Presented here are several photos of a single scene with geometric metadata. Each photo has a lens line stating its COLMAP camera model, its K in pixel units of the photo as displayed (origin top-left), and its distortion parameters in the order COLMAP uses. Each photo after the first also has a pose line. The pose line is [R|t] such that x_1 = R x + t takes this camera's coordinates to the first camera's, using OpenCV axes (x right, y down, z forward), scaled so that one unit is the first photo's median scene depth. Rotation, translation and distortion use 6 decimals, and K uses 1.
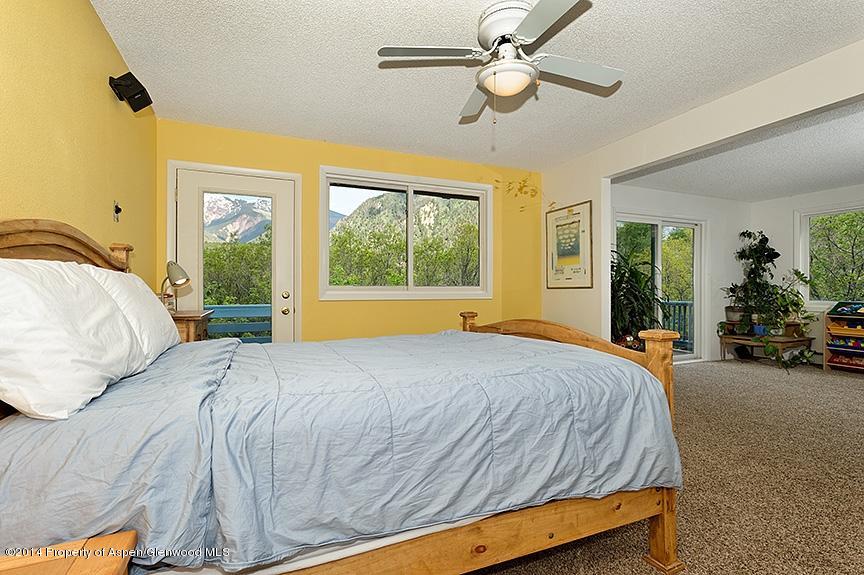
lens RADIAL K [[423.2, 0, 428.9], [0, 423.2, 285.2], [0, 0, 1]] dist [0.001358, 0.000638]
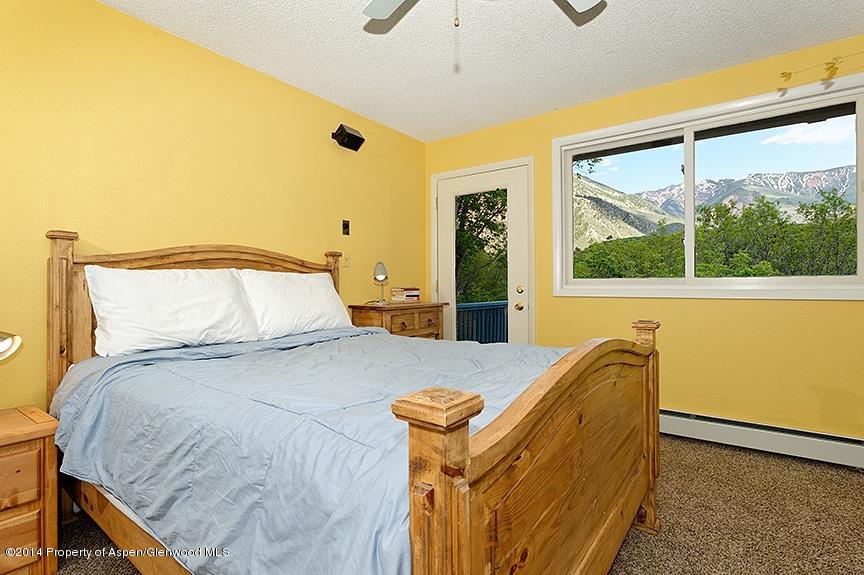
lens RADIAL K [[423.2, 0, 428.9], [0, 423.2, 285.2], [0, 0, 1]] dist [0.001358, 0.000638]
pose [[0.495754, 0.002048, -0.868460, 0.386000], [0.015365, 0.999820, 0.011128, 0.001180], [0.868327, -0.018860, 0.495634, 0.355159]]
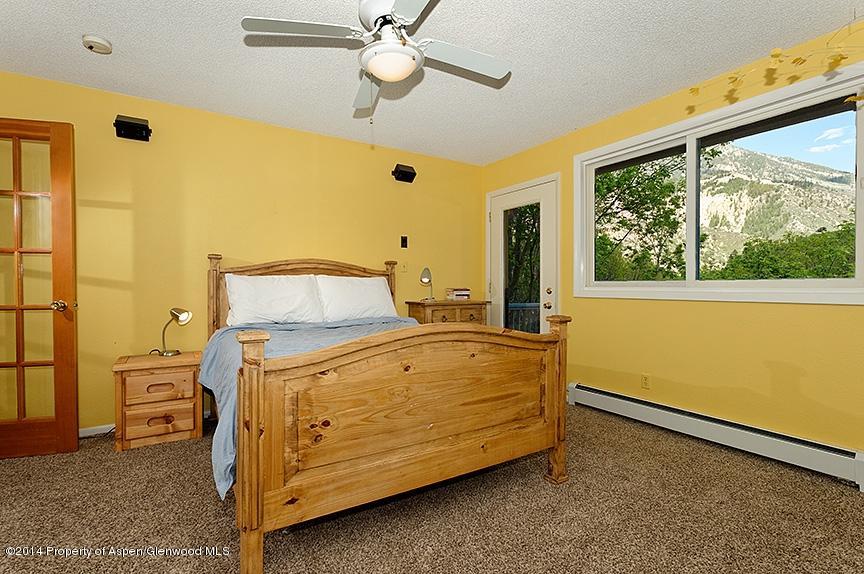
lens RADIAL K [[407.5, 0, 428.0], [0, 407.5, 291.9], [0, 0, 1]] dist [0.000427, 0.001030]
pose [[0.140332, 0.016719, -0.989963, 0.647177], [0.012674, 0.999745, 0.018681, 0.004323], [0.990023, -0.015169, 0.140085, 0.554381]]
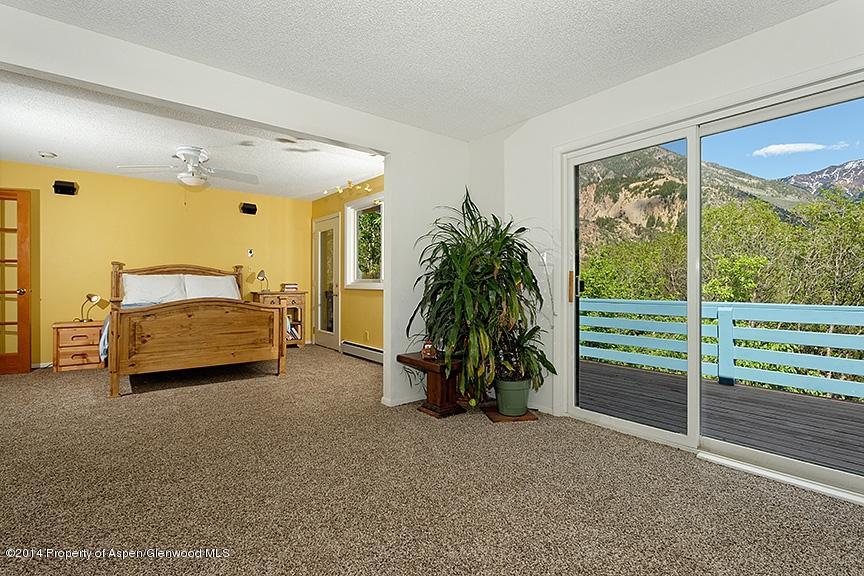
lens RADIAL K [[425.6, 0, 415.7], [0, 425.6, 284.2], [0, 0, 1]] dist [-0.000964, 0.000254]
pose [[0.218096, 0.005239, -0.975913, 1.419921], [0.008320, 0.999939, 0.007227, 0.011267], [0.975892, -0.009696, 0.218039, 0.932808]]
